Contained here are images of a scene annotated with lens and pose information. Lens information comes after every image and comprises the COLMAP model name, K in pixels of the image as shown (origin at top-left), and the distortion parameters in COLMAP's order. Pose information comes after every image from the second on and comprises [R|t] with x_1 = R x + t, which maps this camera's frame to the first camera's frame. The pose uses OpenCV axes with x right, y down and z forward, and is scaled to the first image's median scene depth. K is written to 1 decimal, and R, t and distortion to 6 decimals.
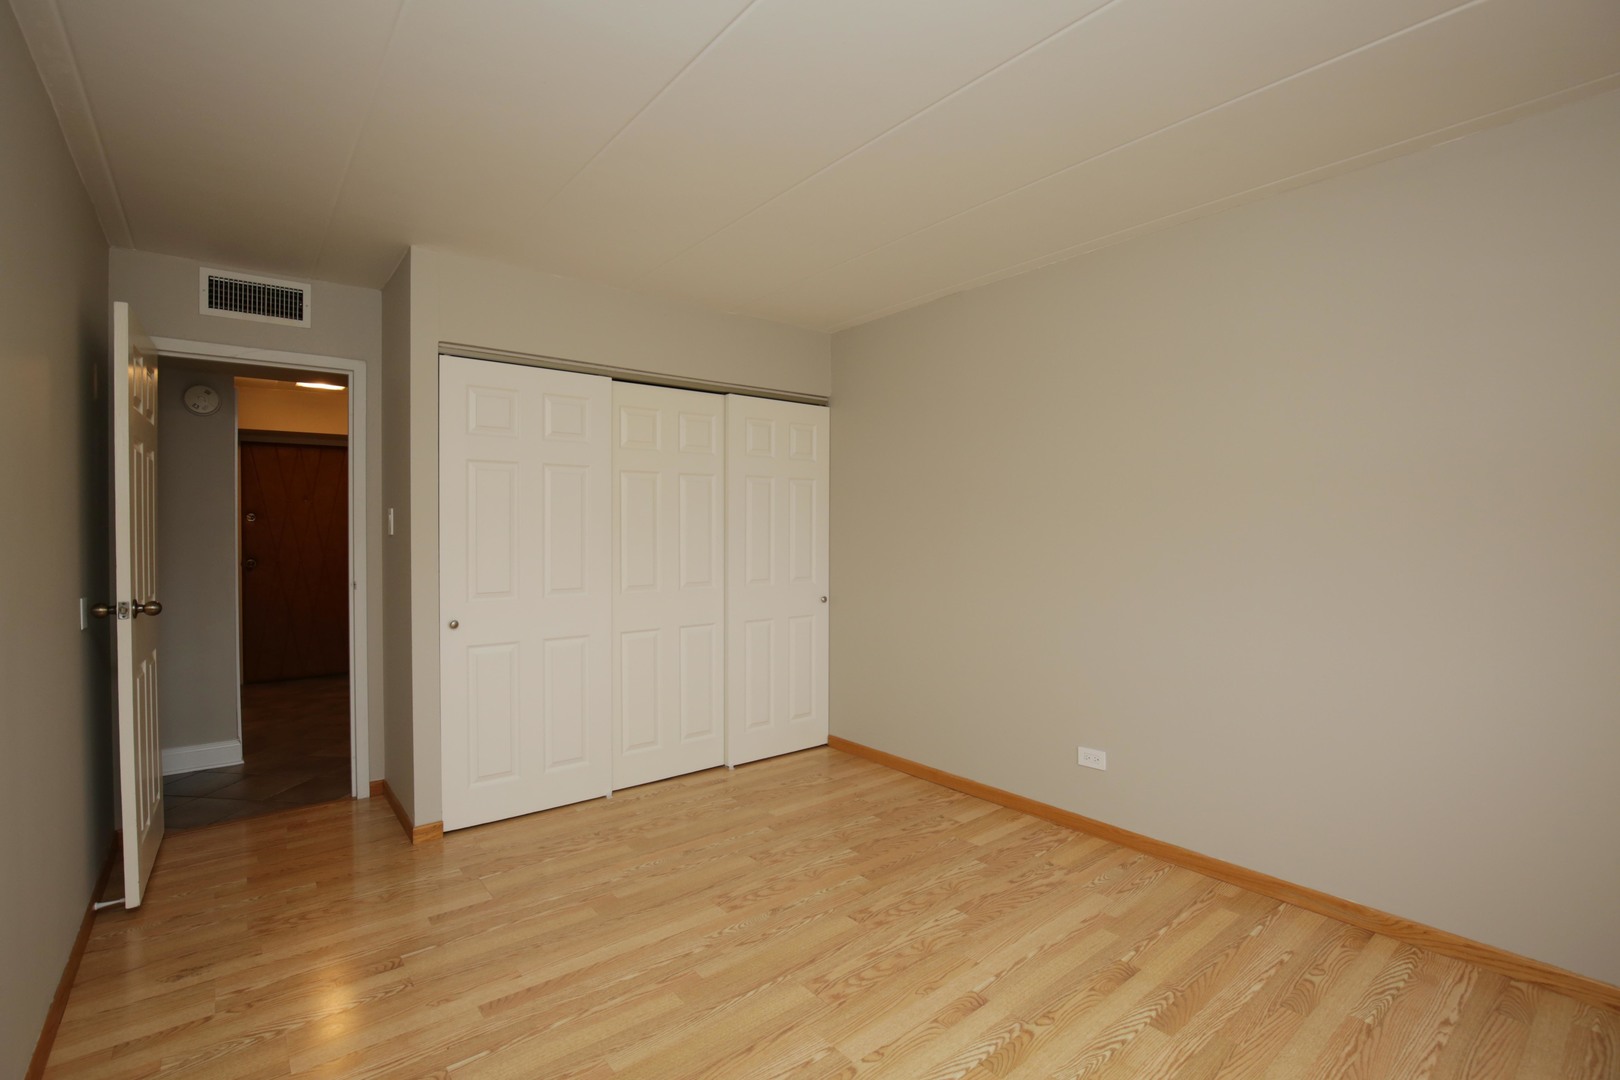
lens RADIAL K [[754.5, 0, 804.2], [0, 754.5, 534.7], [0, 0, 1]] dist [-0.000764, 0.000407]
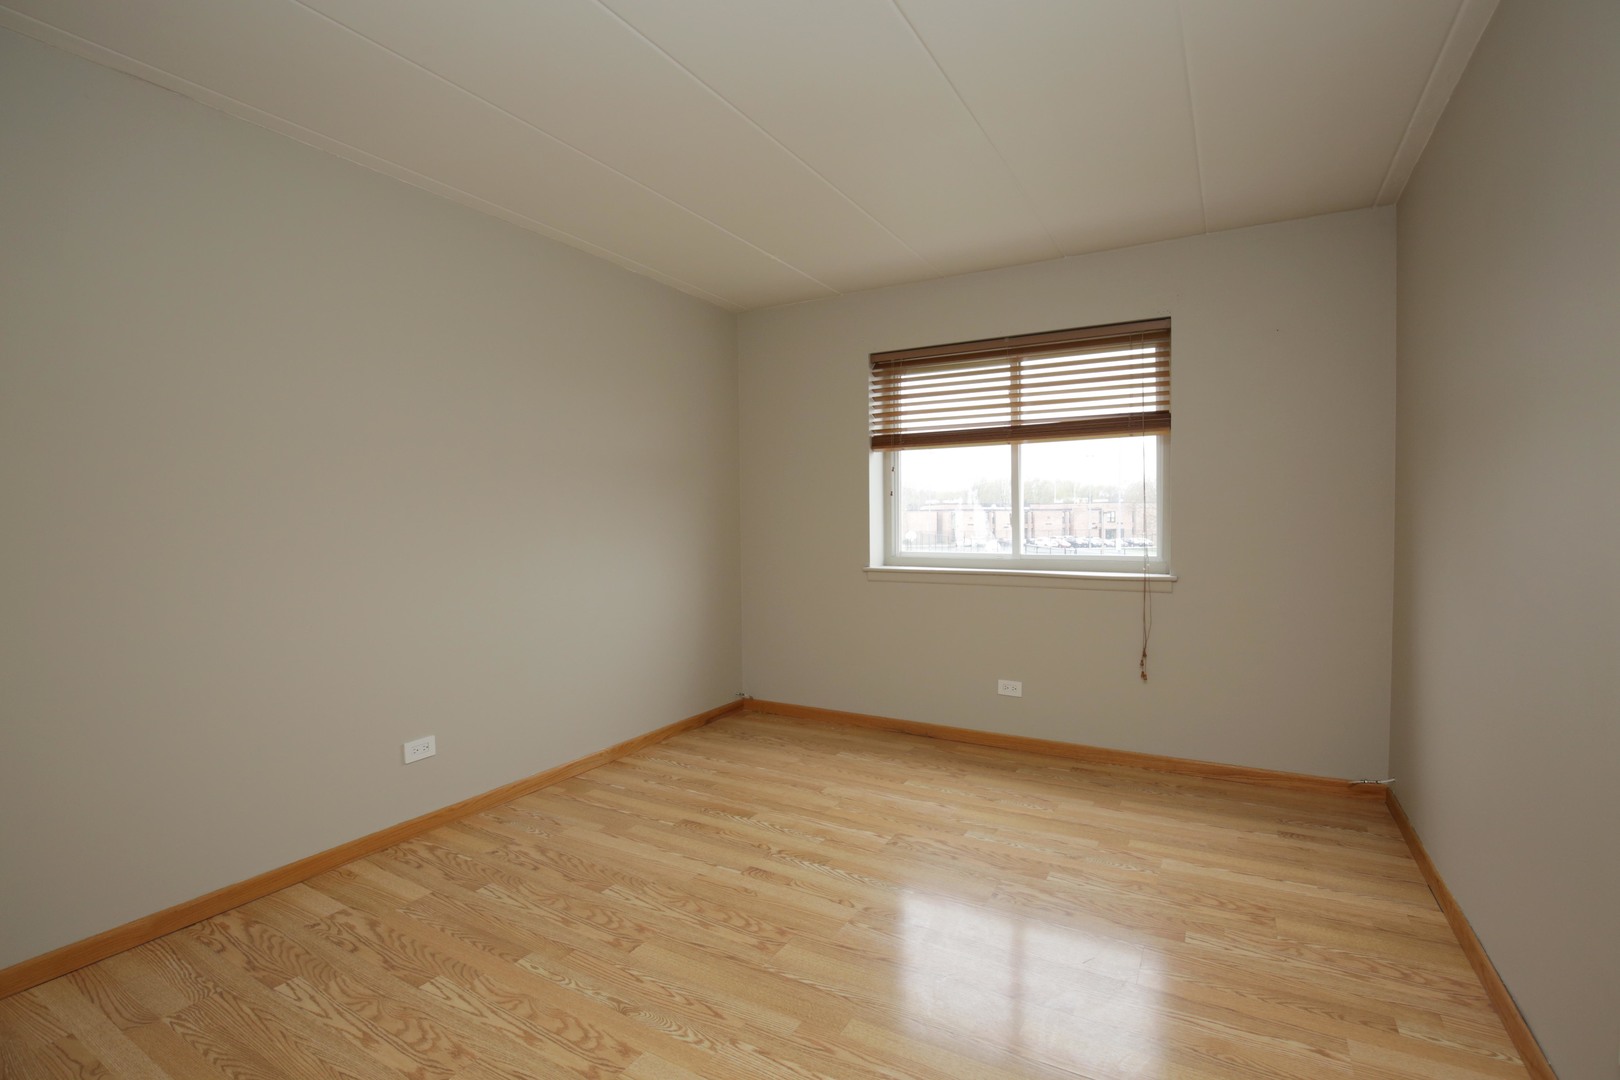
lens RADIAL K [[754.5, 0, 804.2], [0, 754.5, 534.7], [0, 0, 1]] dist [-0.000764, 0.000407]
pose [[-0.368062, -0.008263, 0.929764, -0.758695], [0.014245, 0.999793, 0.014524, 0.041063], [-0.929692, 0.018590, -0.367869, 1.097106]]
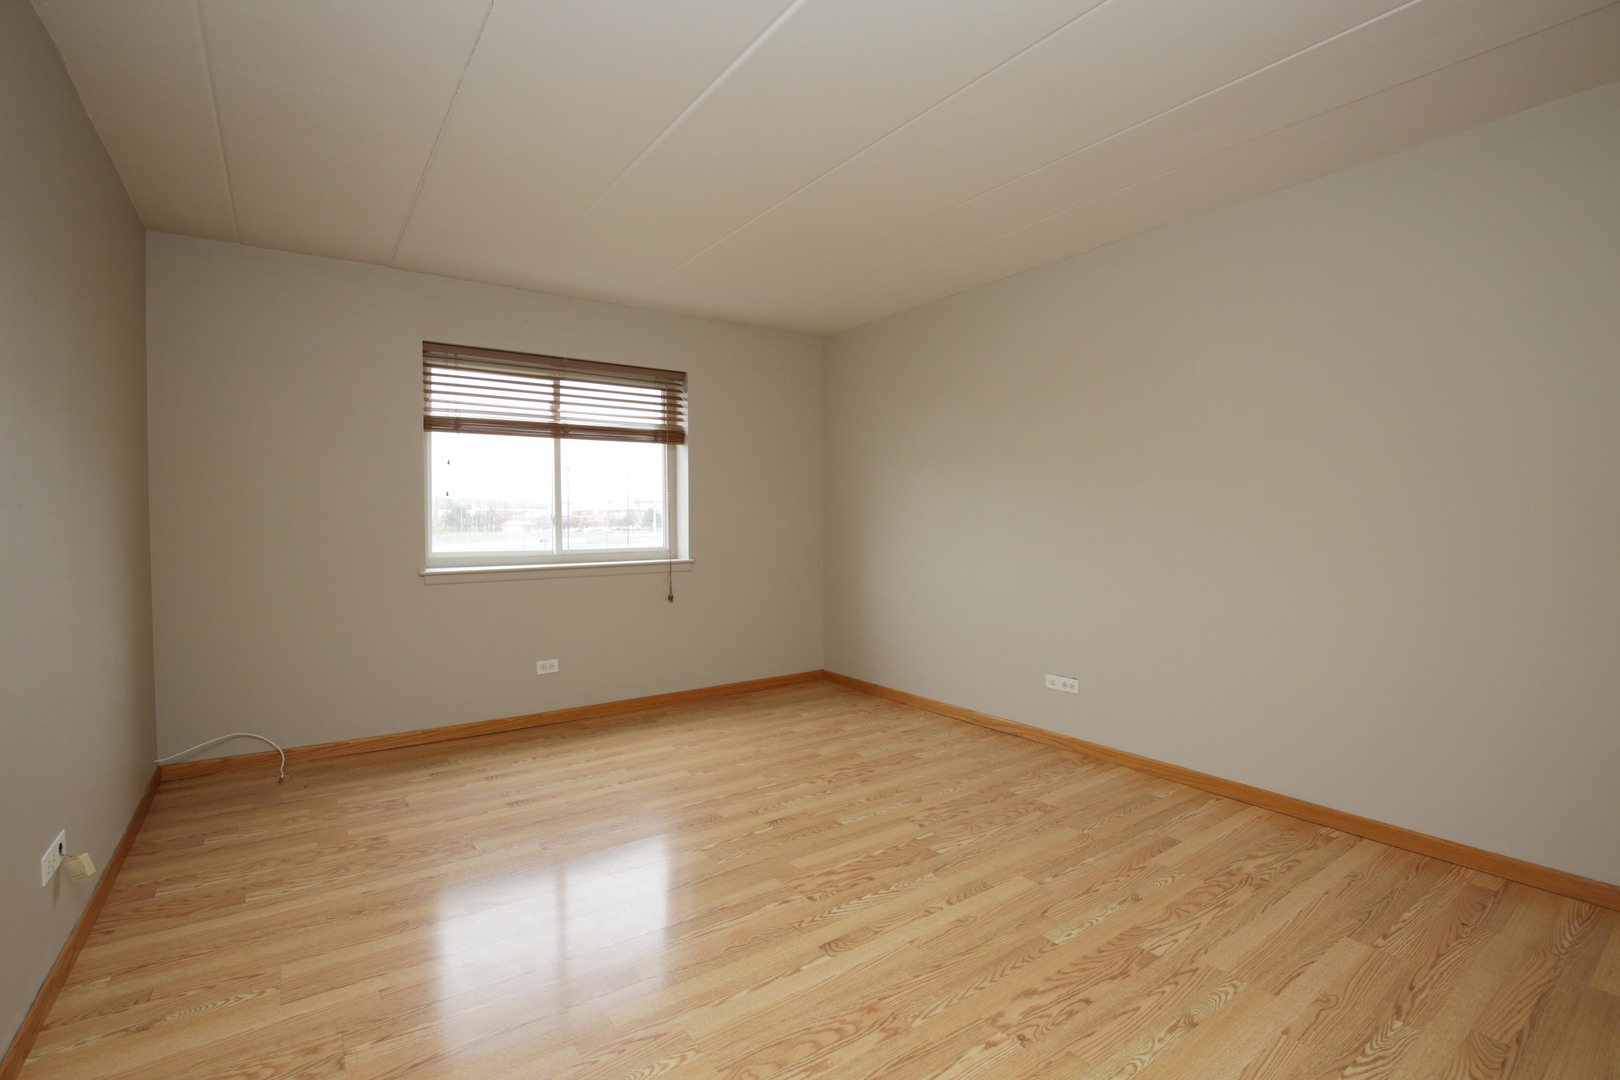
lens RADIAL K [[754.5, 0, 804.2], [0, 754.5, 534.7], [0, 0, 1]] dist [-0.000764, 0.000407]
pose [[-0.998823, 0.012437, 0.046886, 0.359084], [0.014013, 0.999343, 0.033425, 0.010585], [-0.046439, 0.034042, -0.998341, 2.440662]]
